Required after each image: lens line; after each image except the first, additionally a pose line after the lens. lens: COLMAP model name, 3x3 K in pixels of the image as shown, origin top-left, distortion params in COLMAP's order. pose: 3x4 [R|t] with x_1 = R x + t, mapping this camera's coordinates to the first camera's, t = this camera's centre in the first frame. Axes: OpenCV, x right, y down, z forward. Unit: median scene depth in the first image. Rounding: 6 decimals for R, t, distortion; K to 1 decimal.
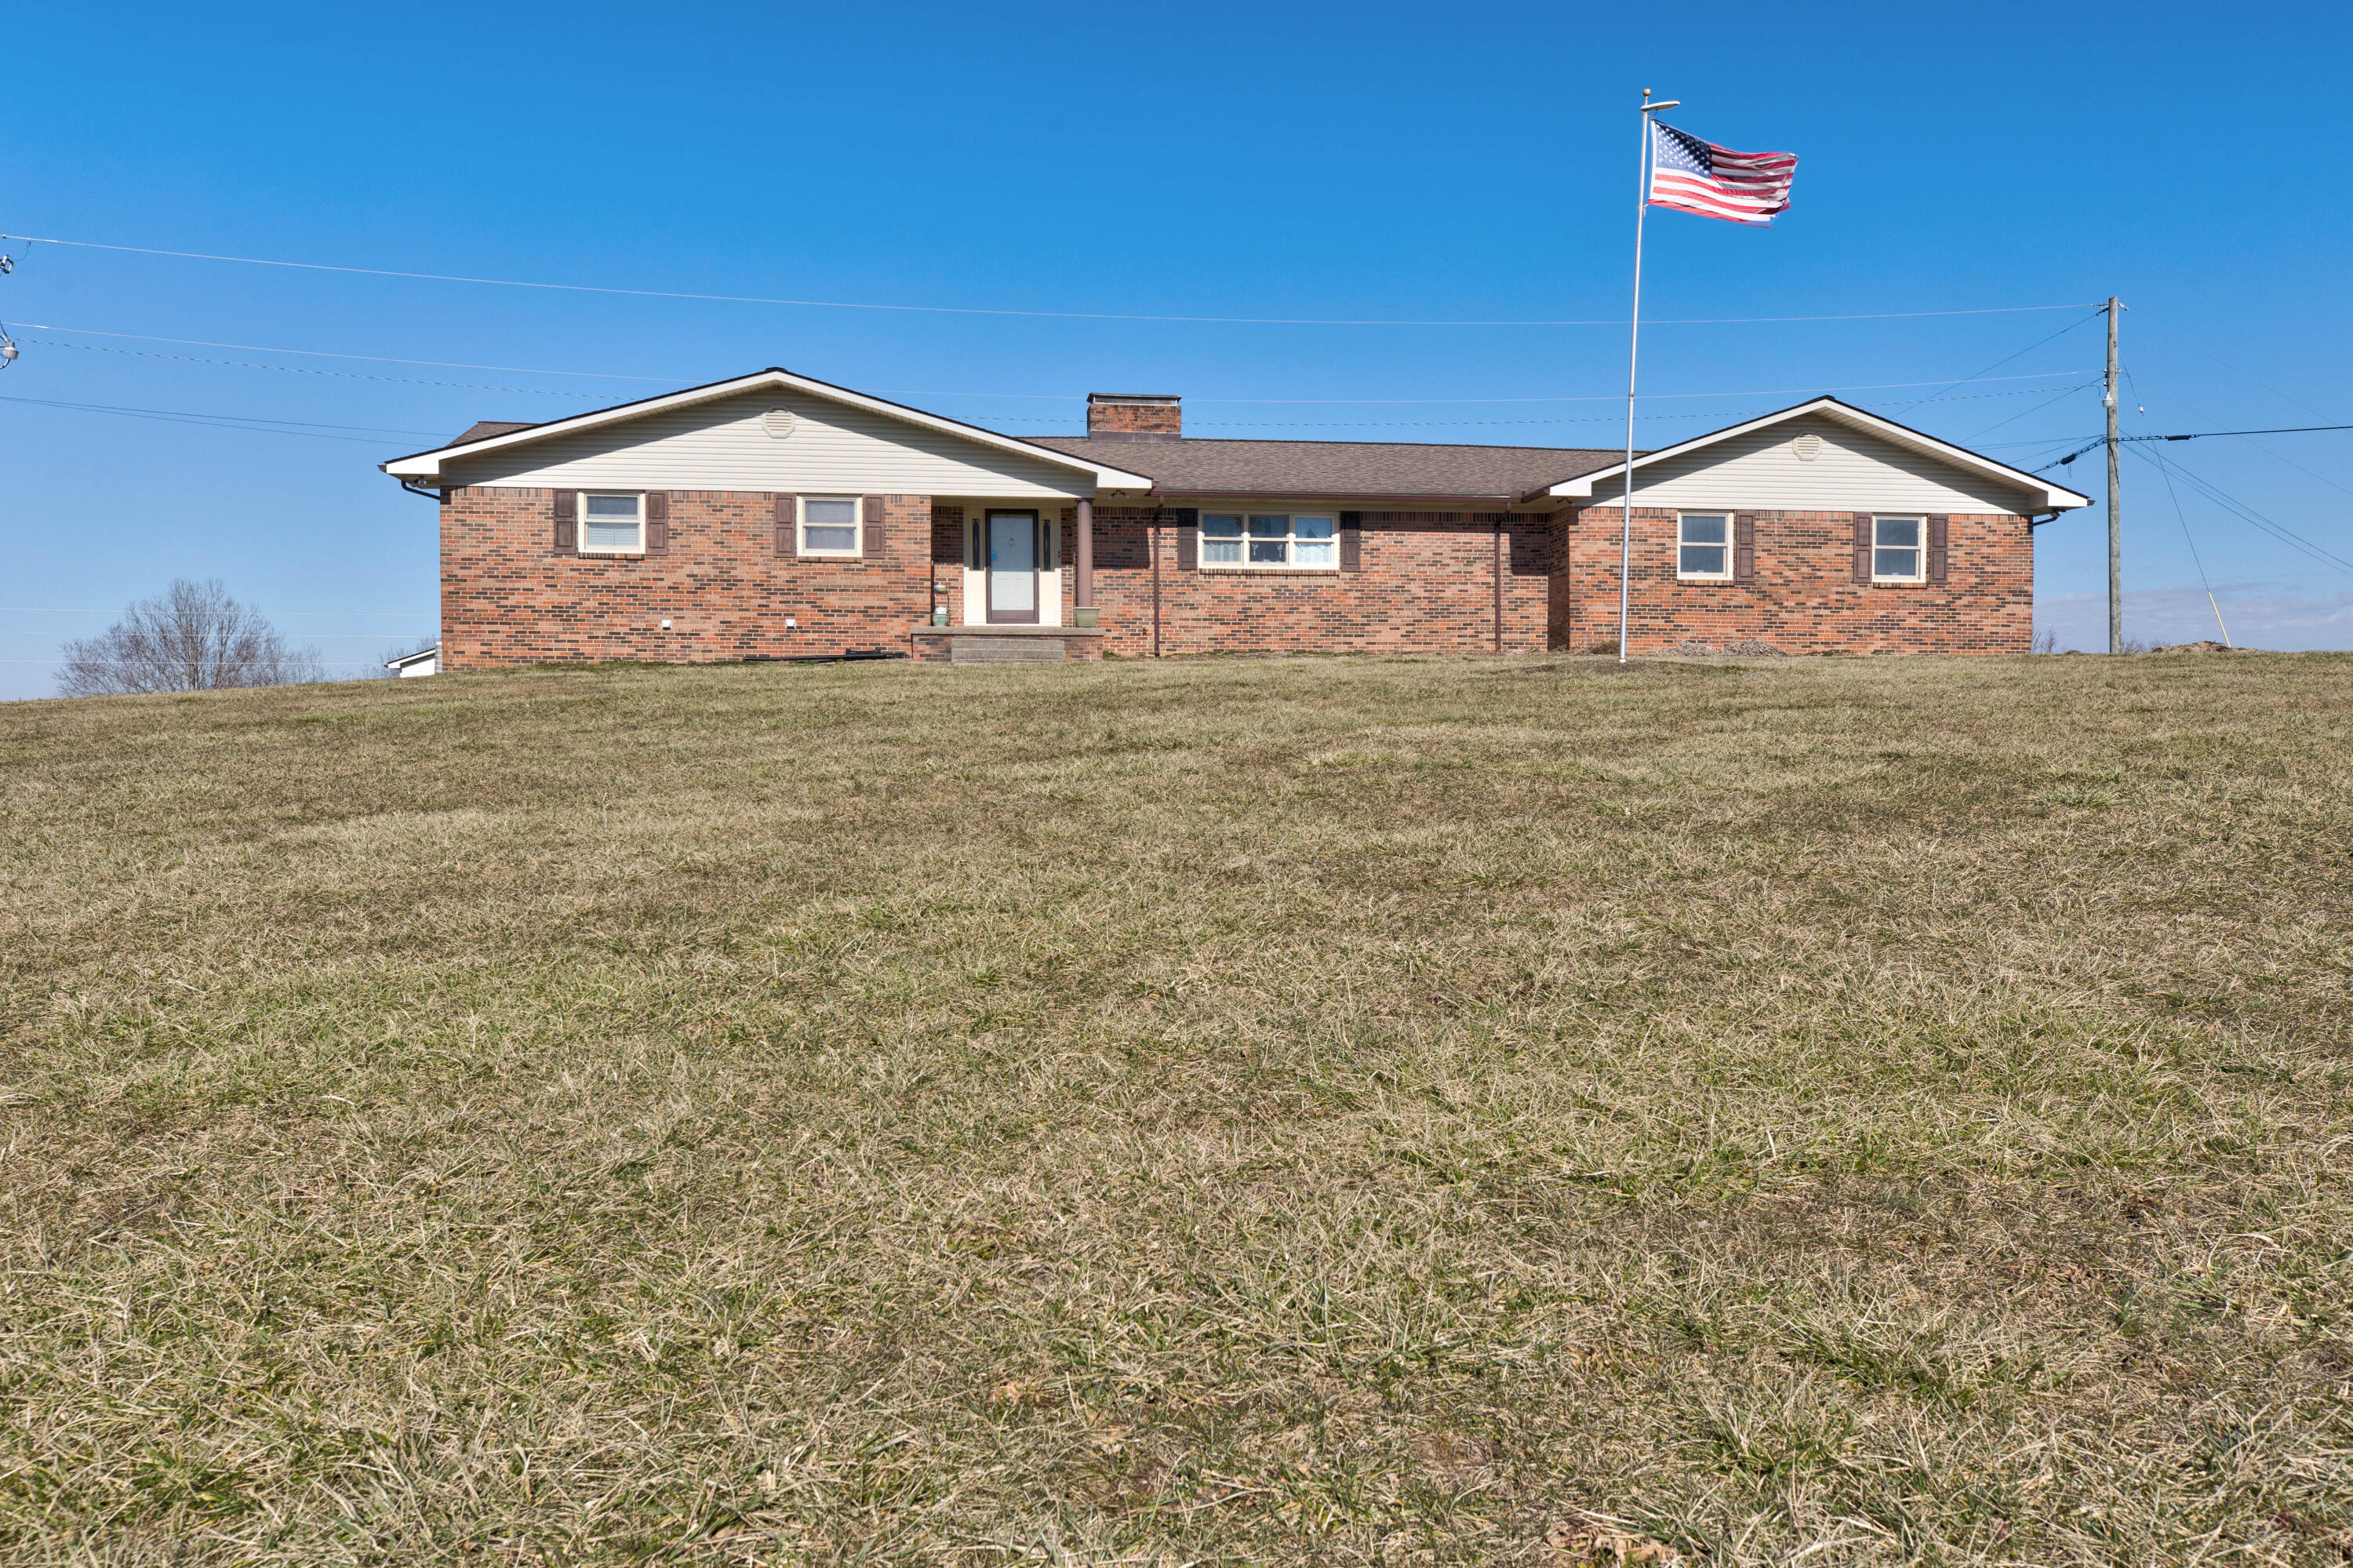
lens RADIAL K [[1715.7, 0, 1156.6], [0, 1715.7, 768.8], [0, 0, 1]] dist [-0.005194, 0.004432]
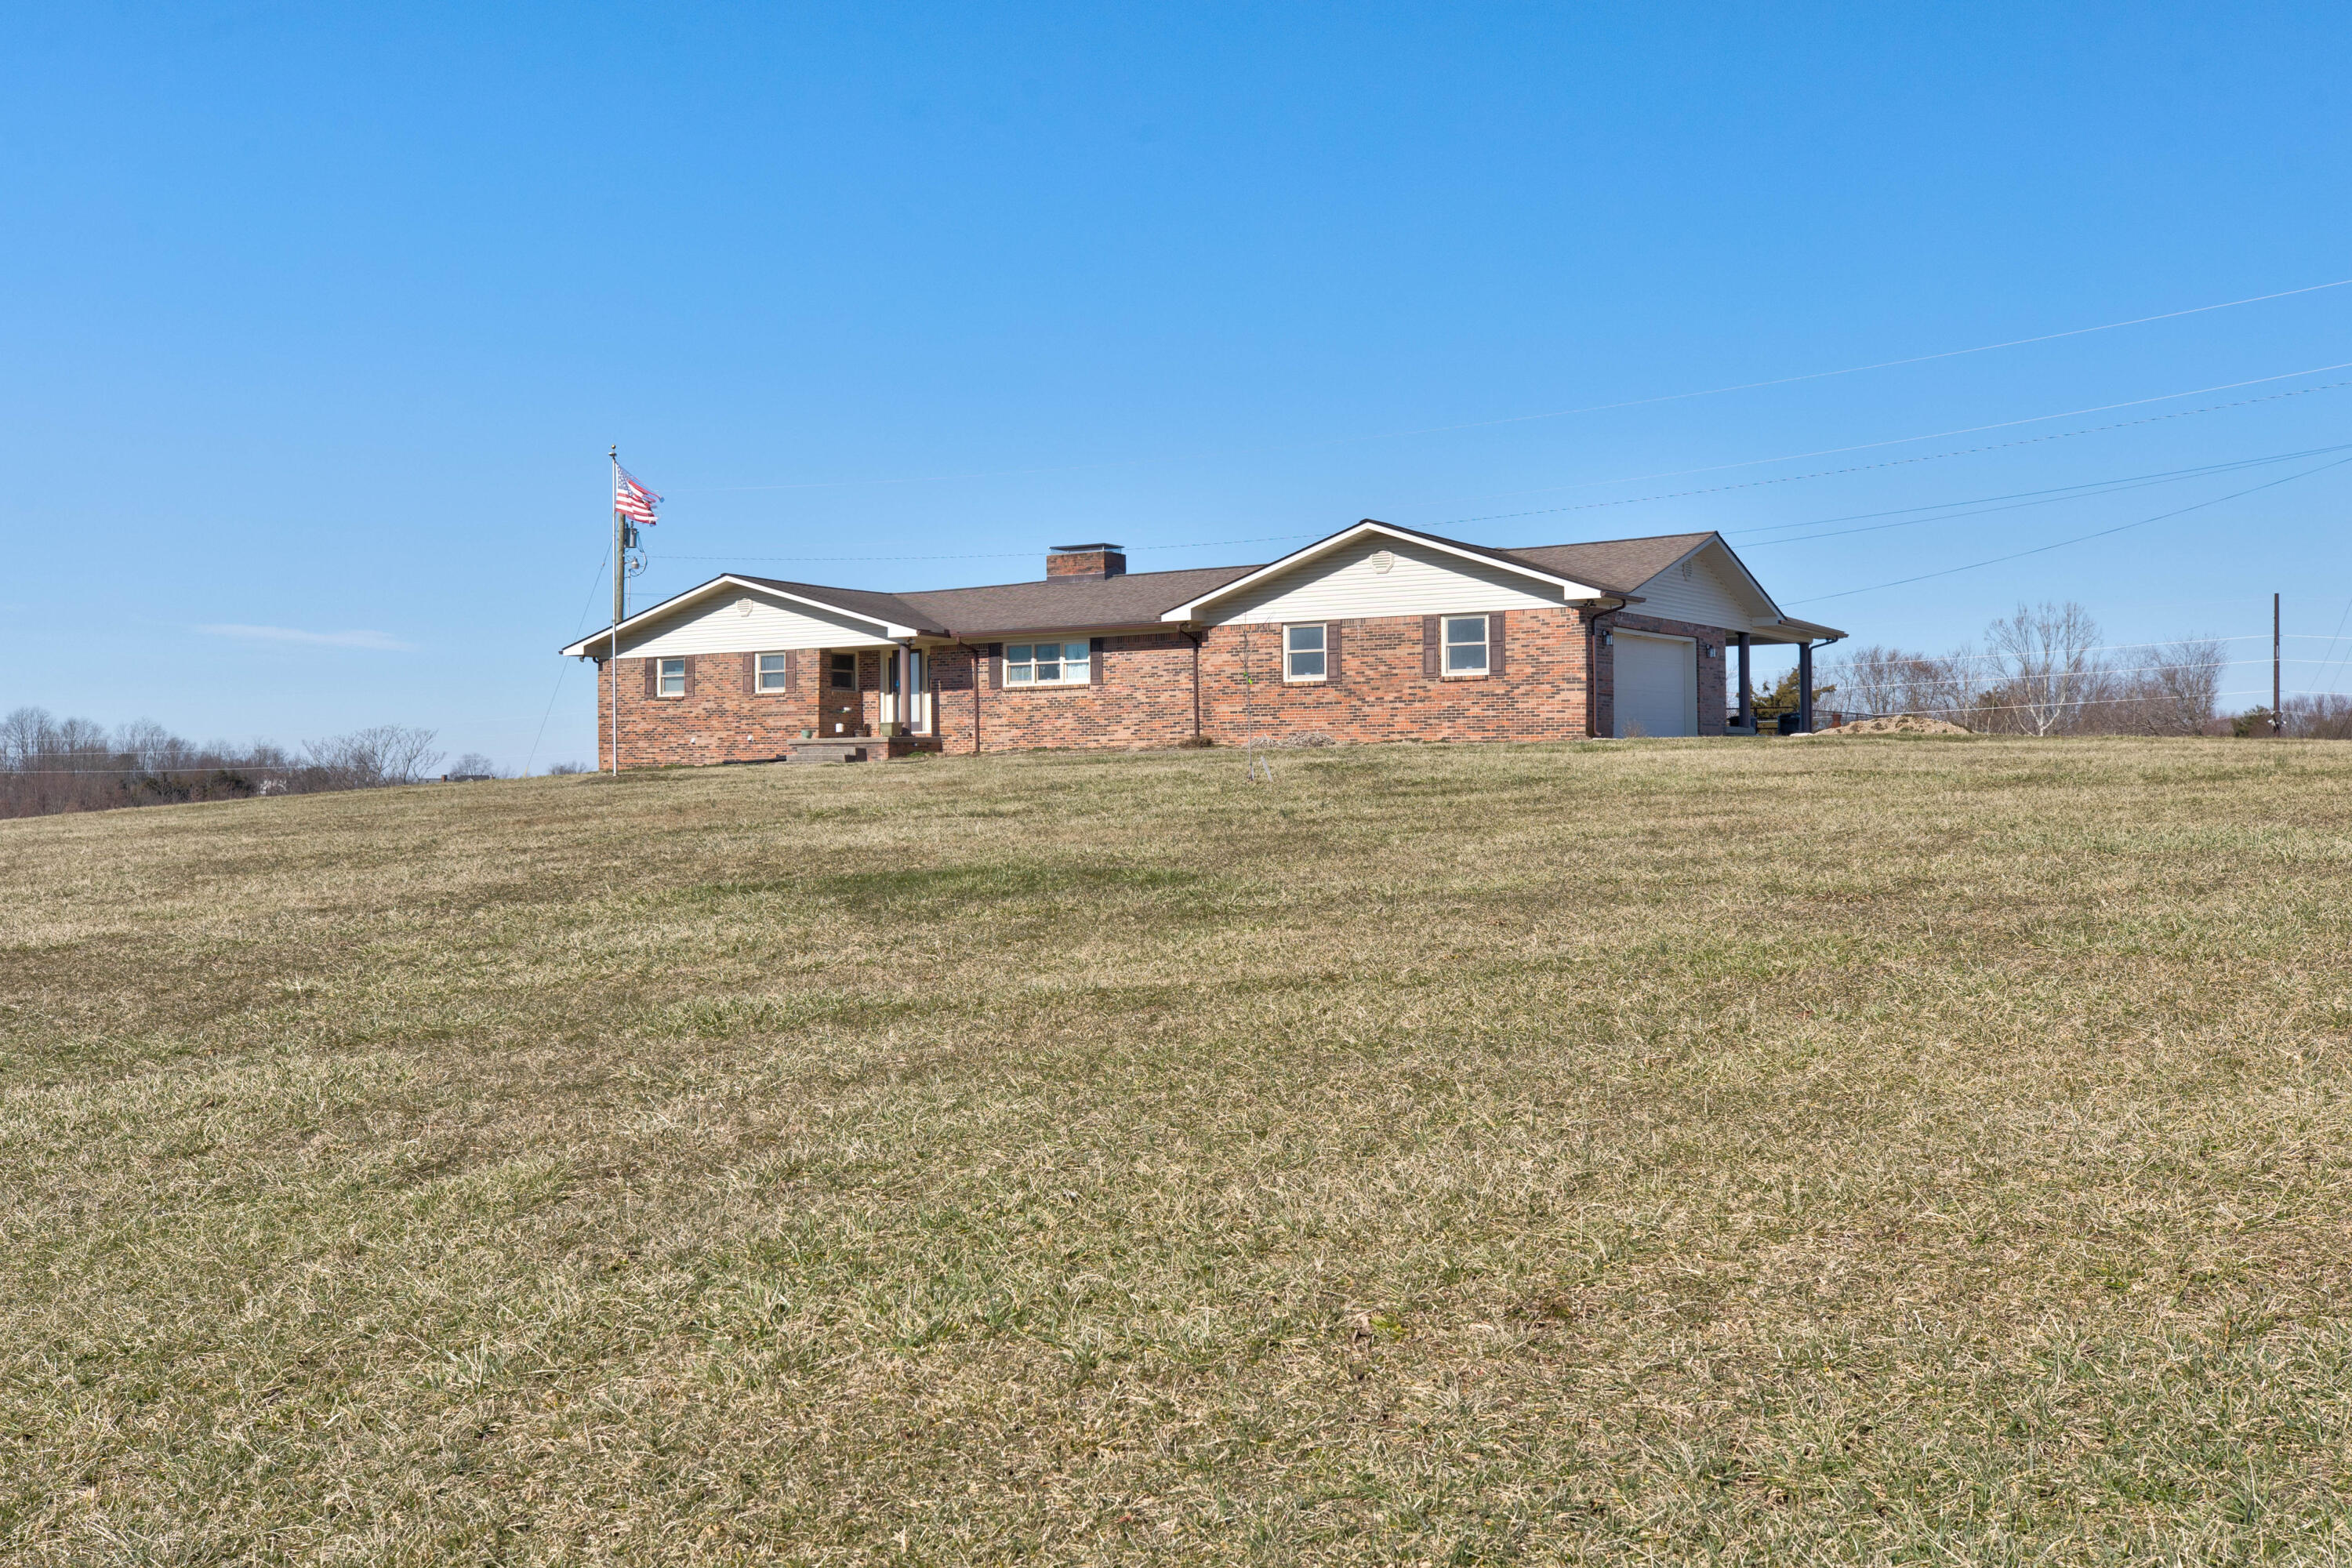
lens RADIAL K [[1958.3, 0, 1201.0], [0, 1958.3, 779.2], [0, 0, 1]] dist [0.011992, 0.004121]
pose [[0.780370, -0.008104, -0.625265, 1.096597], [-0.009920, 0.999630, -0.025337, -0.008422], [0.625239, 0.025975, 0.780001, -0.089006]]
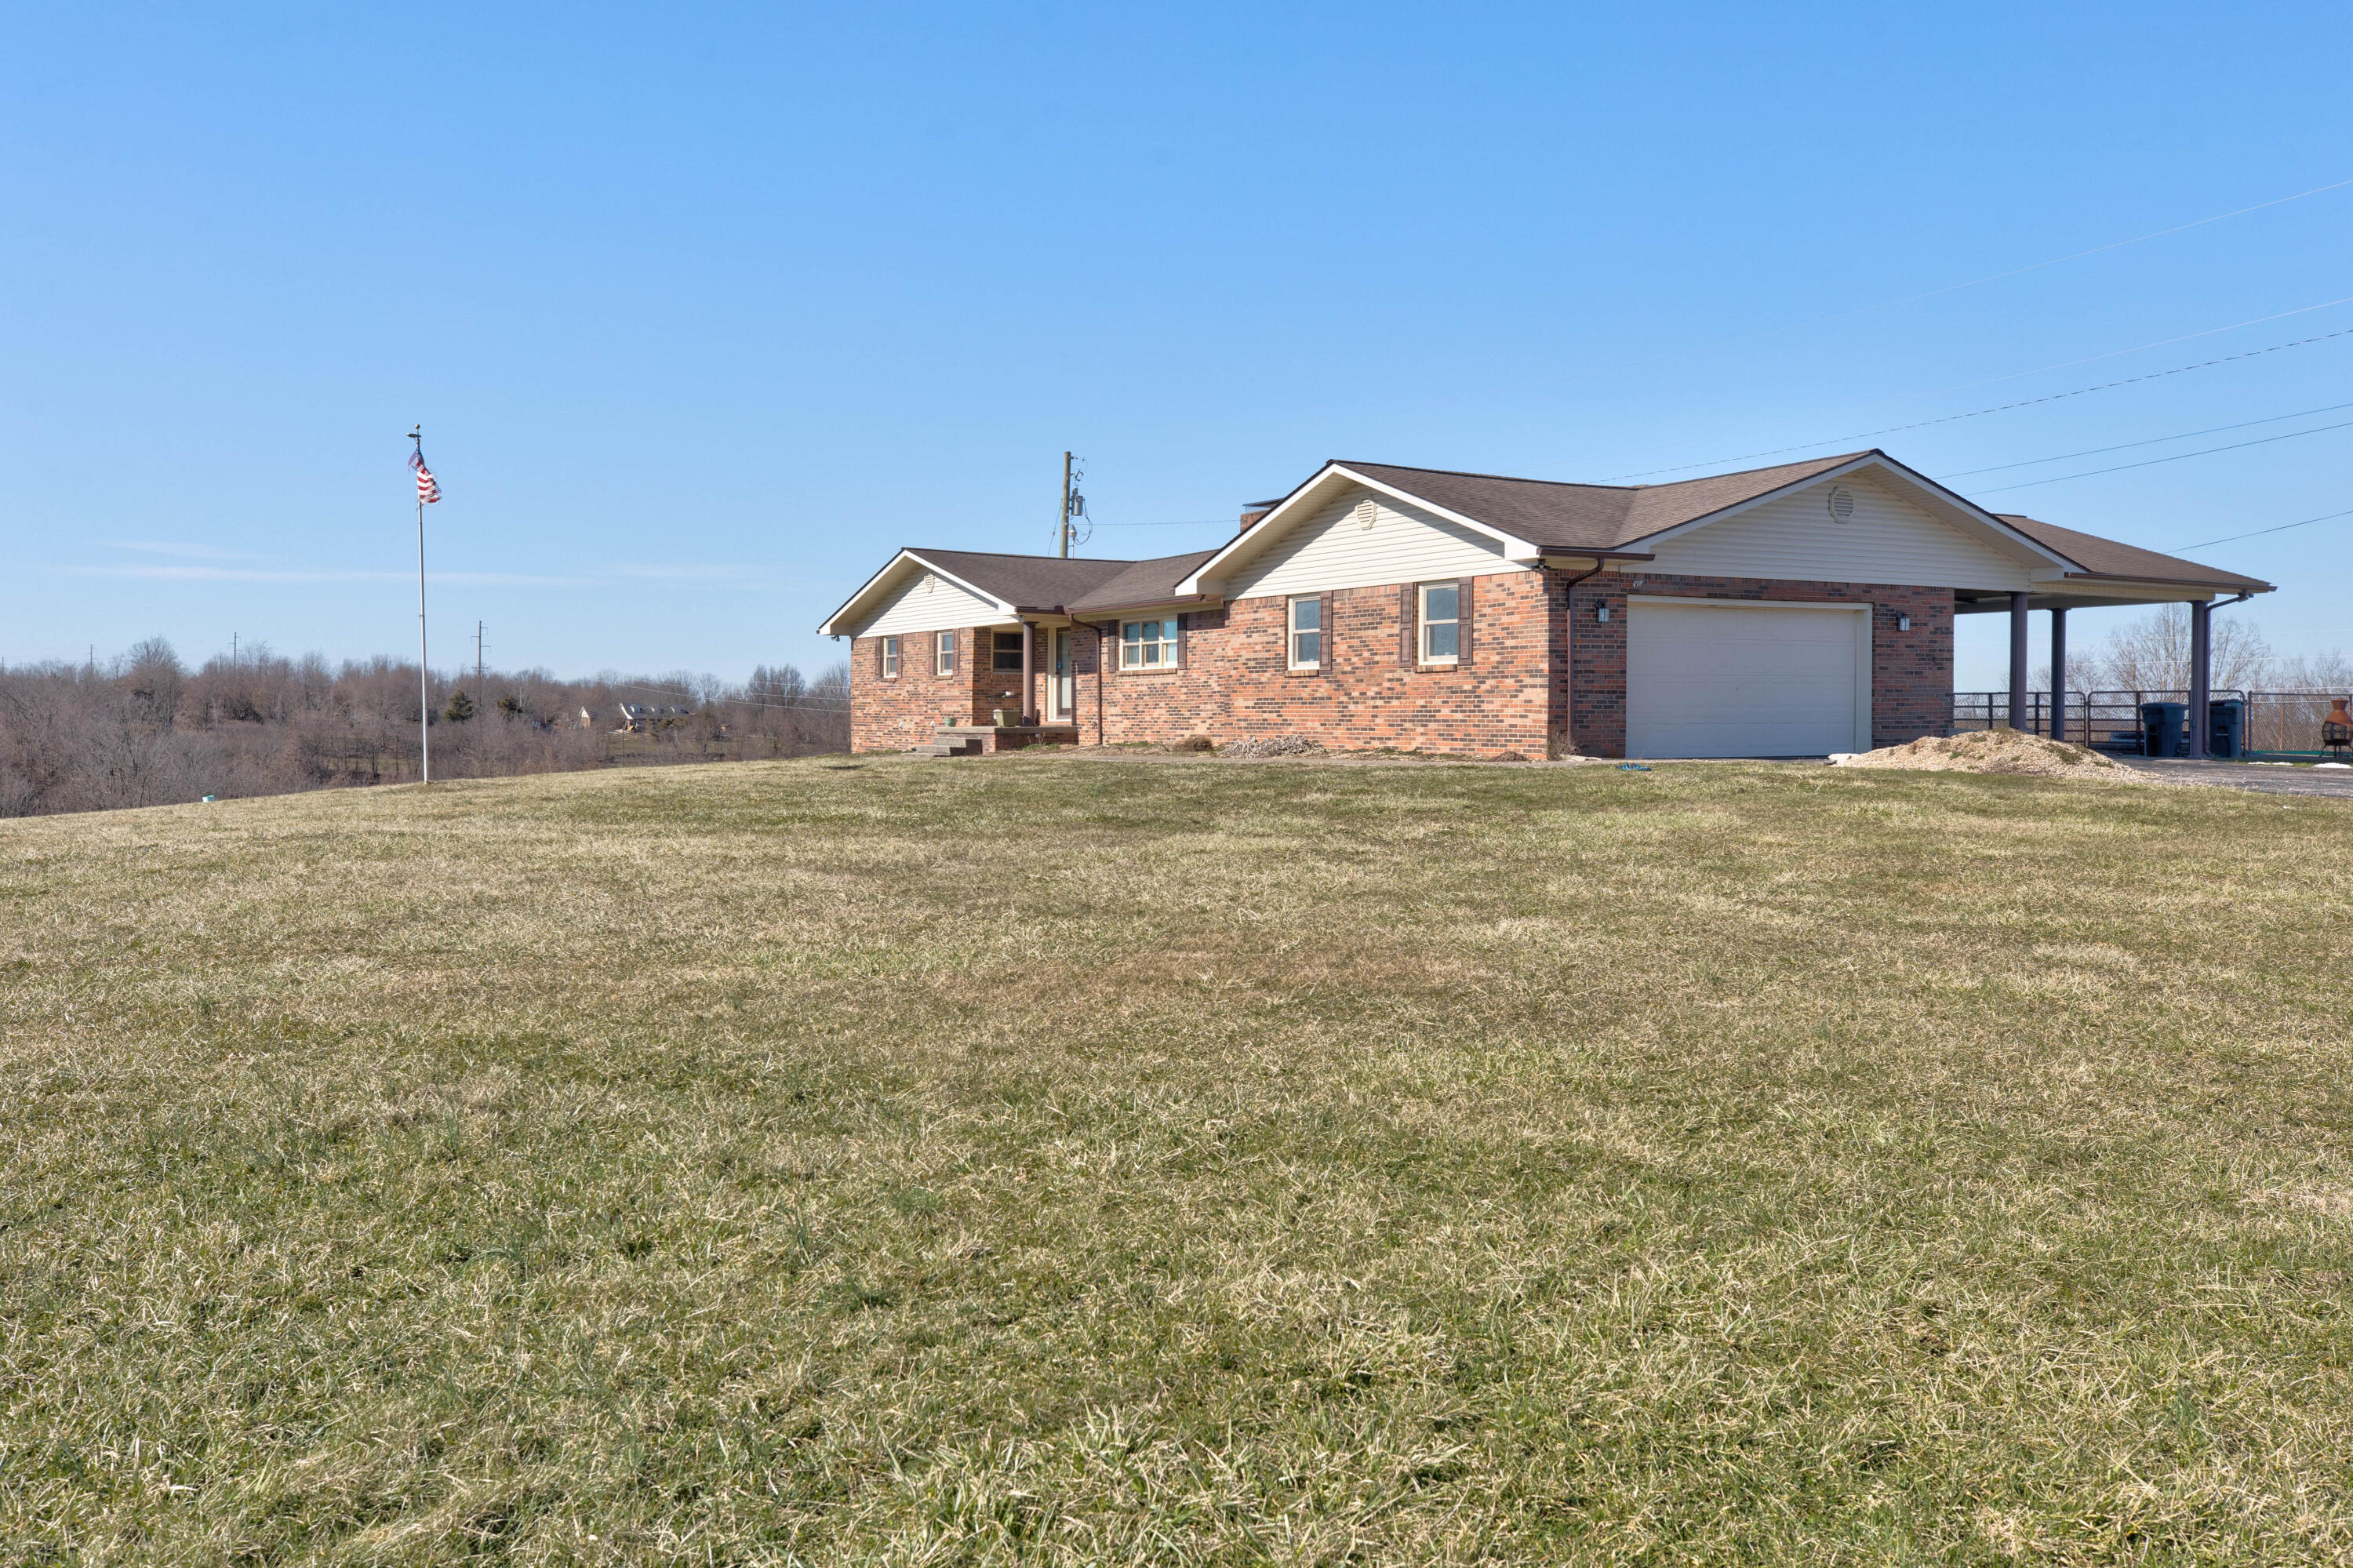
lens RADIAL K [[1959.2, 0, 1169.1], [0, 1959.2, 777.0], [0, 0, 1]] dist [0.011992, 0.004121]
pose [[0.383898, 0.023600, -0.923074, 1.259663], [-0.032668, 0.999395, 0.011965, -0.062537], [0.922797, 0.025562, 0.384436, 0.526010]]
